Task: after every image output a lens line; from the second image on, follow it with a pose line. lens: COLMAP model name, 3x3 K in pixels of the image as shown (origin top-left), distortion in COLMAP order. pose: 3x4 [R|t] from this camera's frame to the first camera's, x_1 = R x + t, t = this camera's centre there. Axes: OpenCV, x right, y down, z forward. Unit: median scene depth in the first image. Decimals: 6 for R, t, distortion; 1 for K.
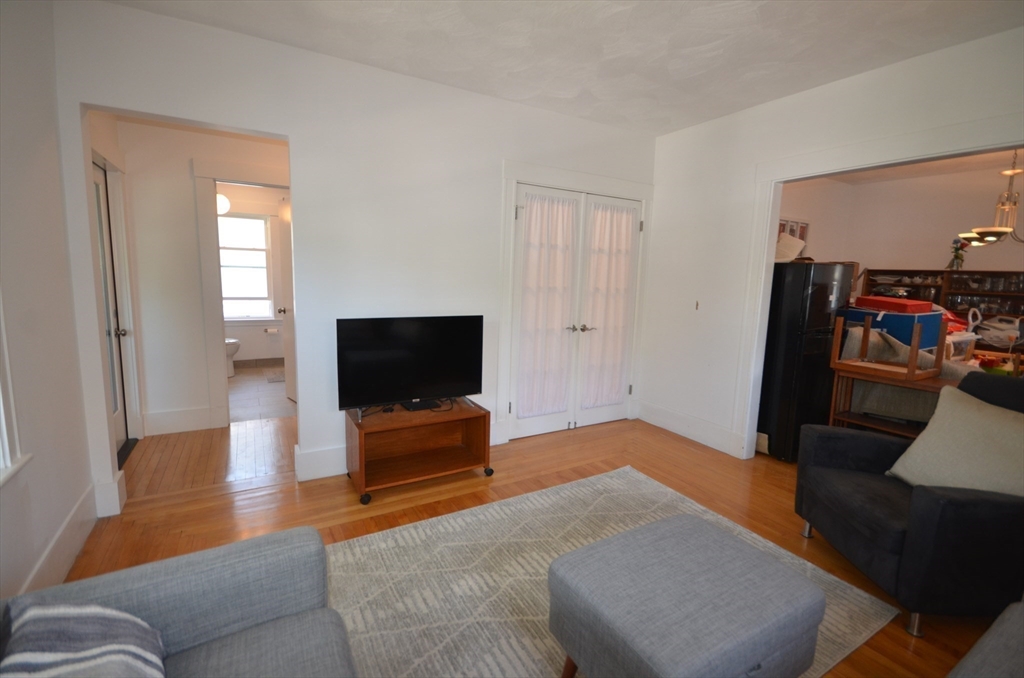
lens RADIAL K [[455.9, 0, 515.5], [0, 455.9, 334.6], [0, 0, 1]] dist [0.007248, -0.009960]
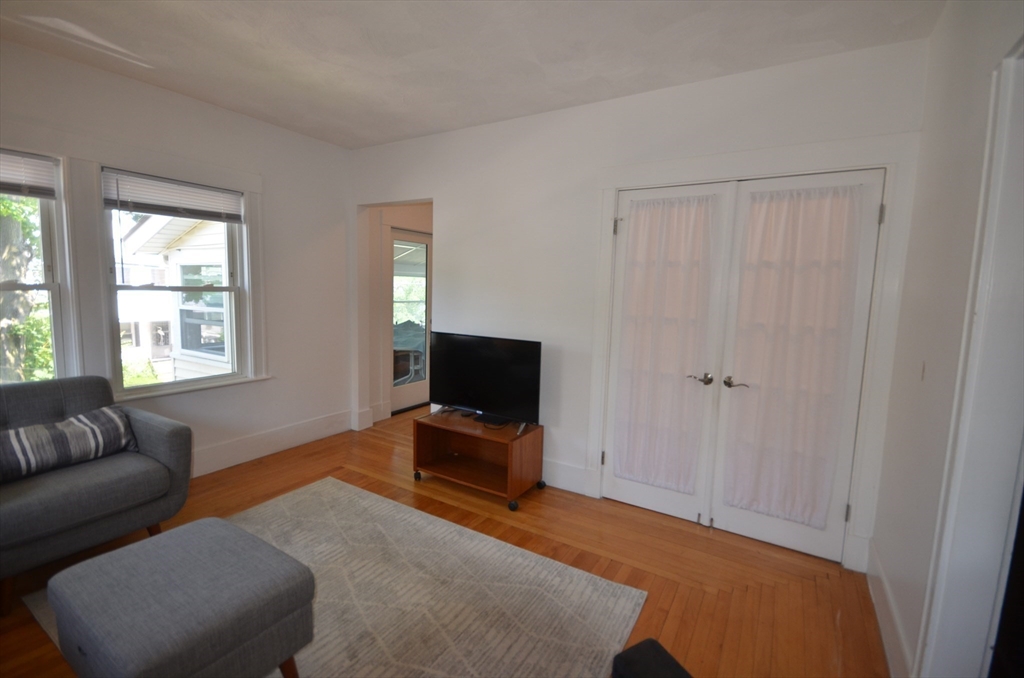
lens RADIAL K [[455.9, 0, 516.9], [0, 455.9, 333.0], [0, 0, 1]] dist [0.007248, -0.009960]
pose [[0.474122, 0.071842, -0.877523, 0.744798], [-0.134984, 0.990814, 0.008186, -0.062376], [0.870050, 0.114571, 0.479464, 0.514192]]
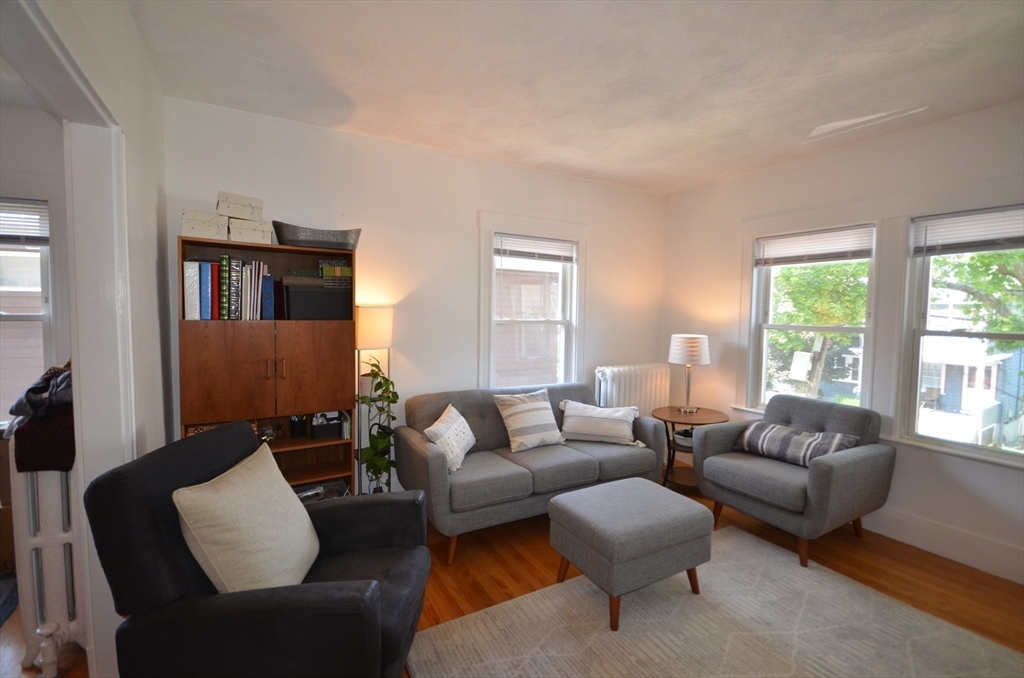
lens RADIAL K [[455.9, 0, 513.9], [0, 455.9, 337.6], [0, 0, 1]] dist [0.007248, -0.009960]
pose [[-0.999153, -0.040814, 0.005265, 0.382117], [-0.039017, 0.980199, 0.194132, -0.171652], [-0.013084, 0.193762, -0.980961, 1.150288]]
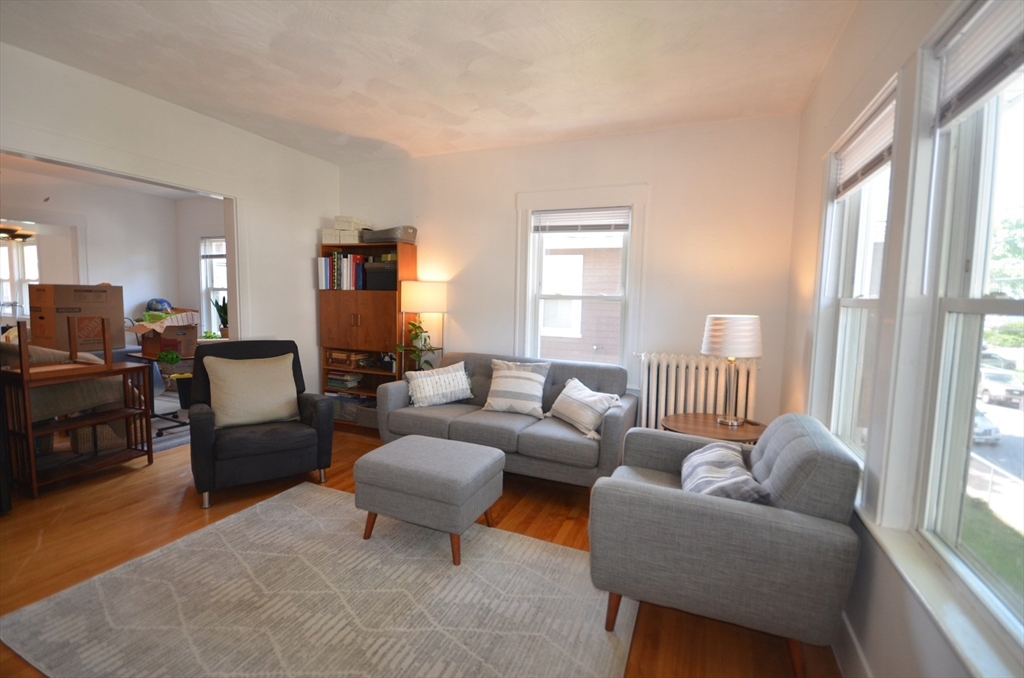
lens RADIAL K [[455.9, 0, 507.6], [0, 455.9, 338.3], [0, 0, 1]] dist [0.007248, -0.009960]
pose [[-0.598764, -0.109776, 0.793367, -0.531675], [0.070963, 0.979396, 0.189072, -0.107922], [-0.797776, 0.169509, -0.578637, 0.781599]]
